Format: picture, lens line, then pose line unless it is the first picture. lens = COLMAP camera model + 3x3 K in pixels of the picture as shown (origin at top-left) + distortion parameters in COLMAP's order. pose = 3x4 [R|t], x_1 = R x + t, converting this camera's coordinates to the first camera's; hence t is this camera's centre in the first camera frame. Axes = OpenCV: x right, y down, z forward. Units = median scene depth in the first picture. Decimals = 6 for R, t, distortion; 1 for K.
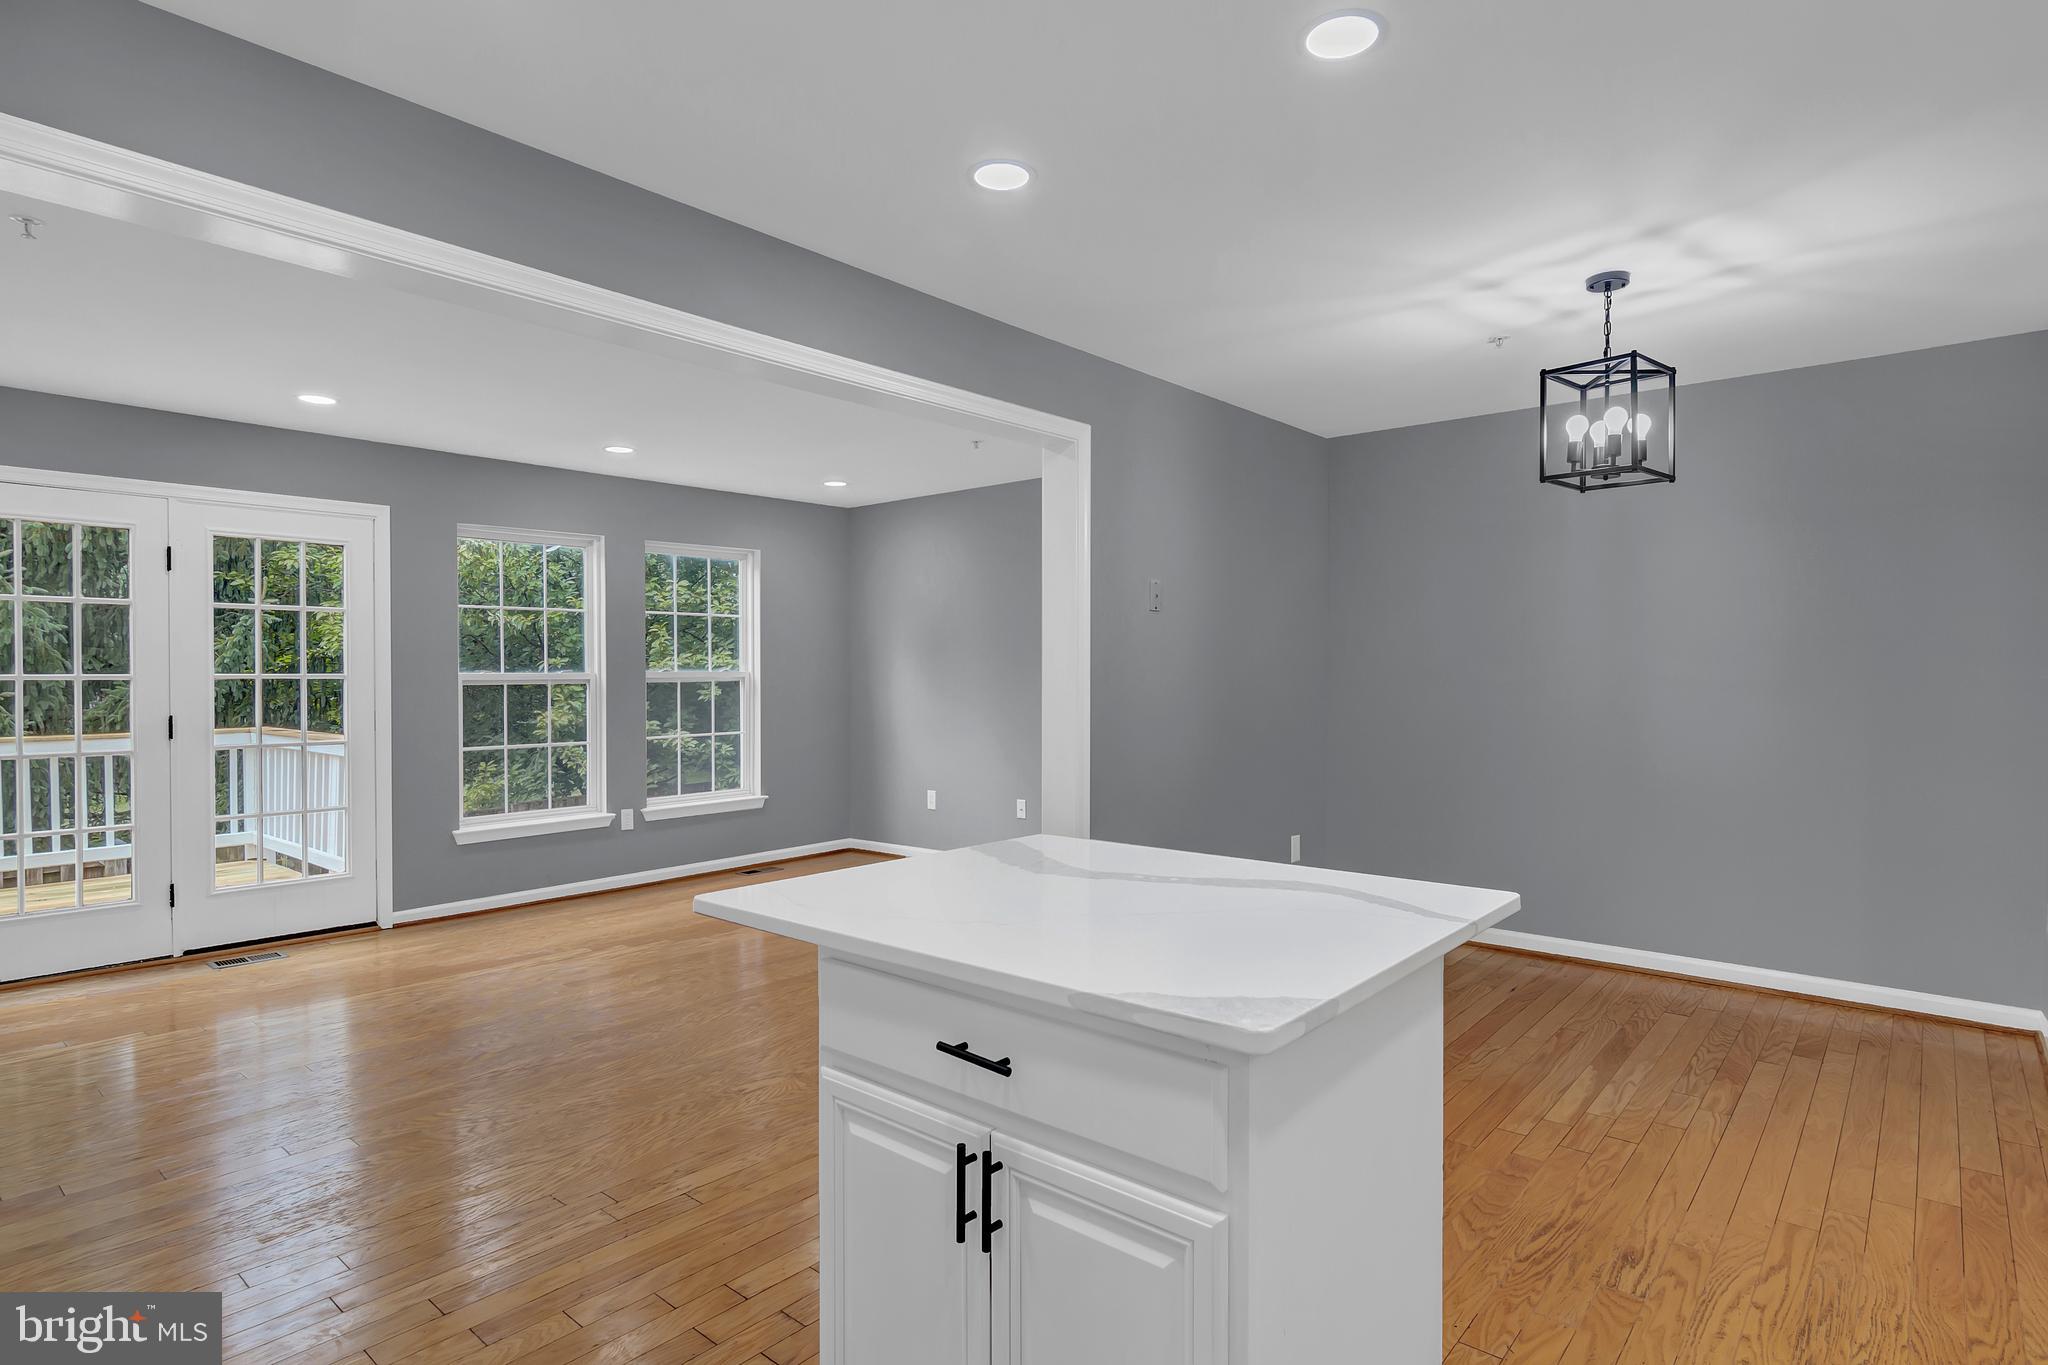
lens RADIAL K [[1041.3, 0, 984.6], [0, 1041.3, 677.0], [0, 0, 1]] dist [0.007993, -0.000238]
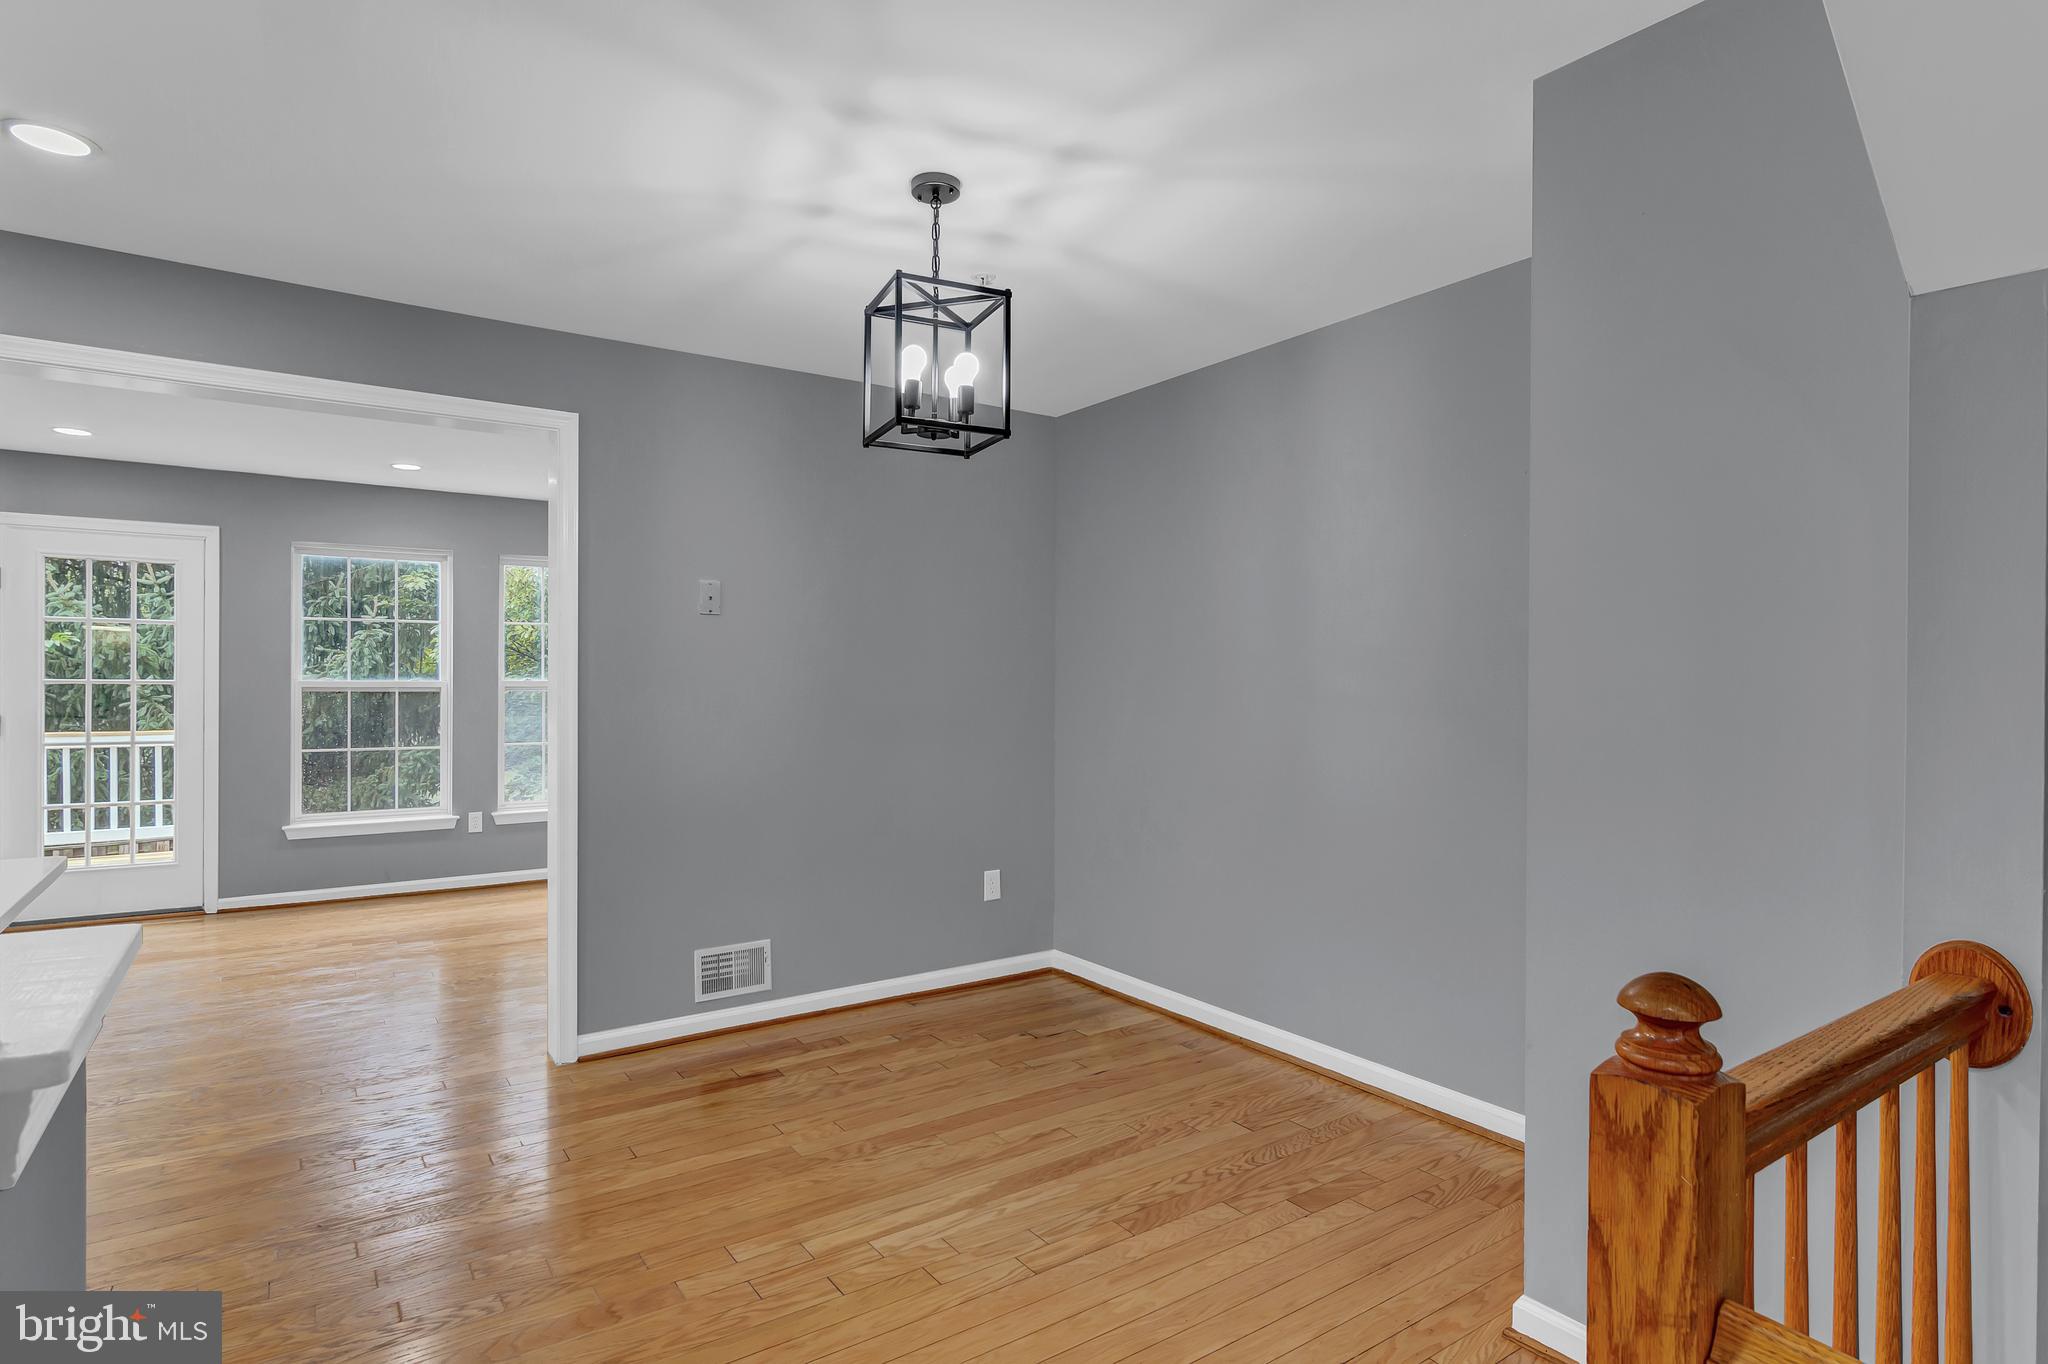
lens RADIAL K [[1036.7, 0, 1006.5], [0, 1036.7, 689.5], [0, 0, 1]] dist [0.004800, -0.000170]
pose [[0.968073, 0.008231, -0.250534, 0.506178], [-0.007710, 0.999966, 0.003063, -0.003130], [0.250551, -0.001033, 0.968103, 0.154545]]
